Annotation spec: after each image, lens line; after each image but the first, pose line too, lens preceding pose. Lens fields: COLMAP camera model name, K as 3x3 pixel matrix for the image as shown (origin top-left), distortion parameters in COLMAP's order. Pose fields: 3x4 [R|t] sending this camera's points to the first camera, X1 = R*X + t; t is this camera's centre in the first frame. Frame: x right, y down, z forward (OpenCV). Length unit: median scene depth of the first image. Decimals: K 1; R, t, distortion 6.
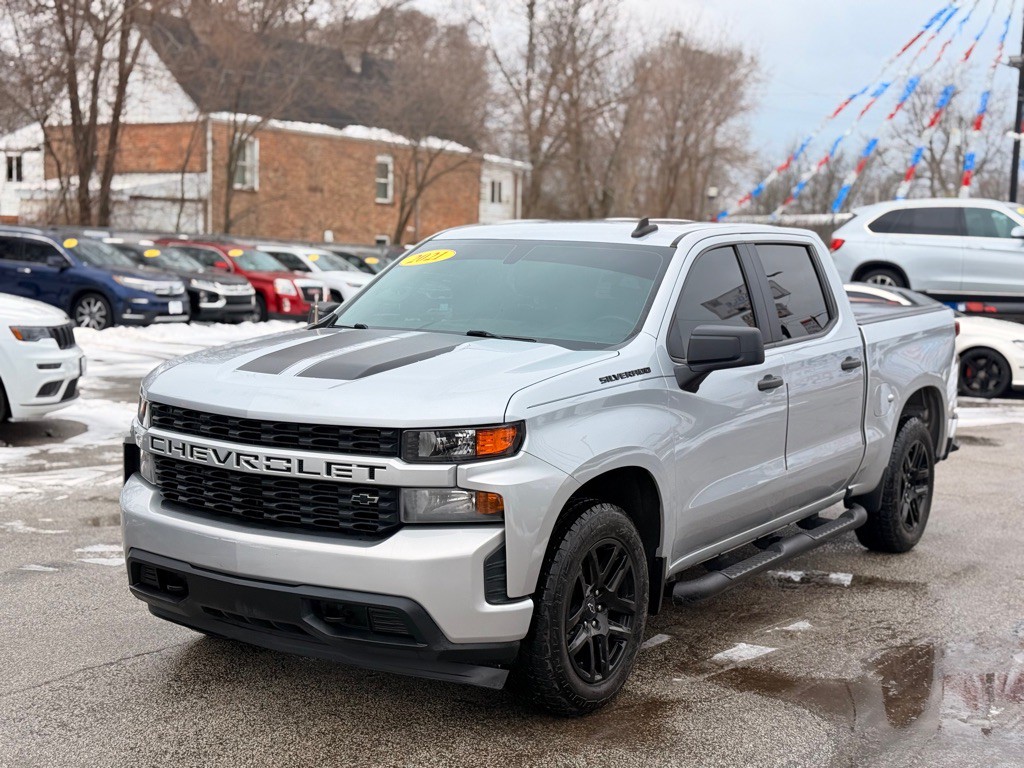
lens RADIAL K [[1489.3, 0, 512.0], [0, 1489.3, 384.0], [0, 0, 1]] dist [0.165635, -0.199732]
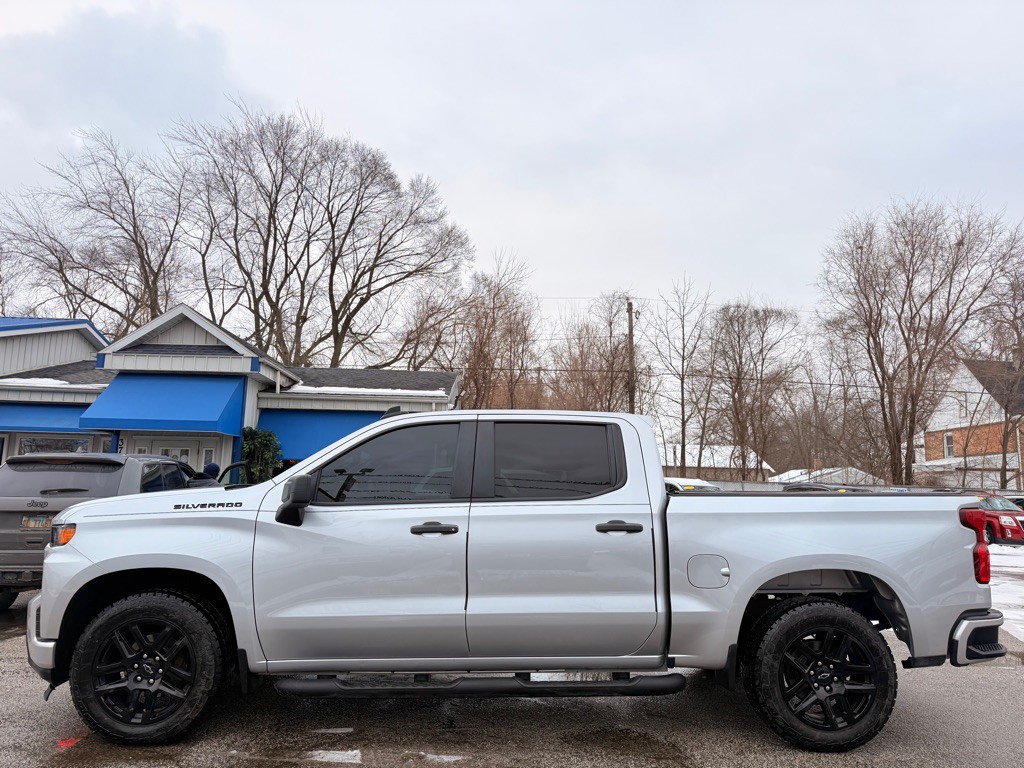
lens RADIAL K [[723.0, 0, 513.2], [0, 723.0, 381.6], [0, 0, 1]] dist [0.043298, -0.061918]
pose [[0.514405, -0.155762, -0.843283, 0.774911], [-0.080450, 0.970263, -0.228292, 0.013043], [0.853765, 0.185276, 0.486577, 0.820084]]
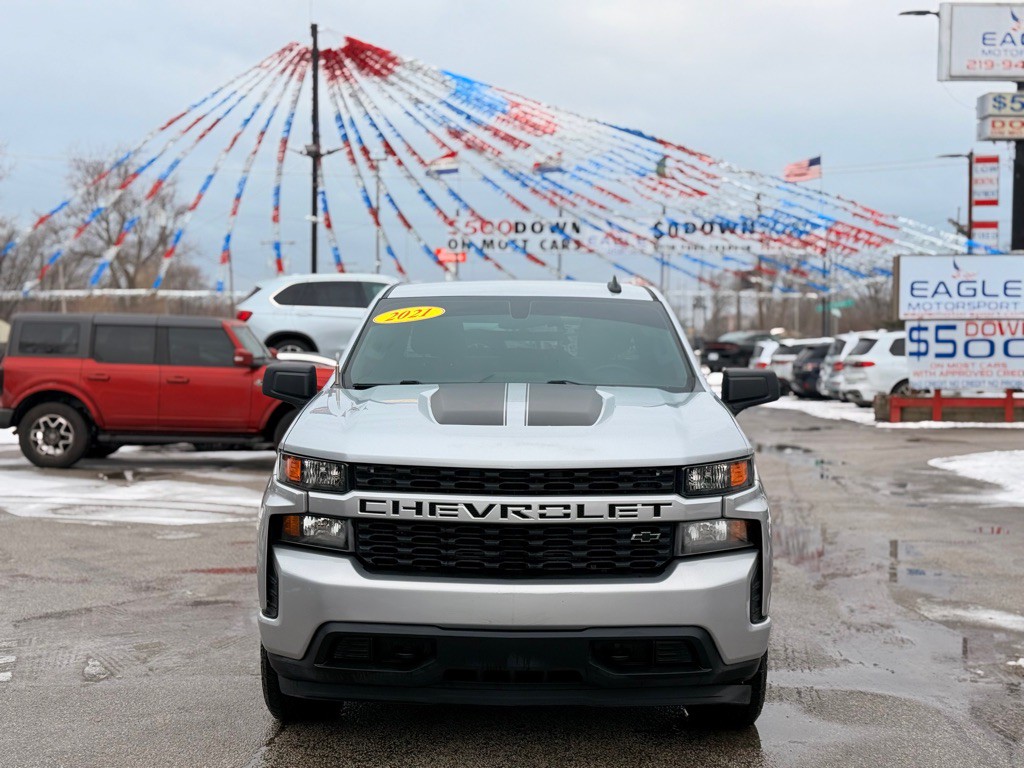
lens RADIAL K [[1489.3, 0, 512.0], [0, 1489.3, 384.0], [0, 0, 1]] dist [0.165635, -0.199732]
pose [[0.849694, -0.039055, 0.525827, -0.592668], [0.066588, 0.997217, -0.033533, -0.000326], [-0.523054, 0.063507, 0.849930, 0.129488]]
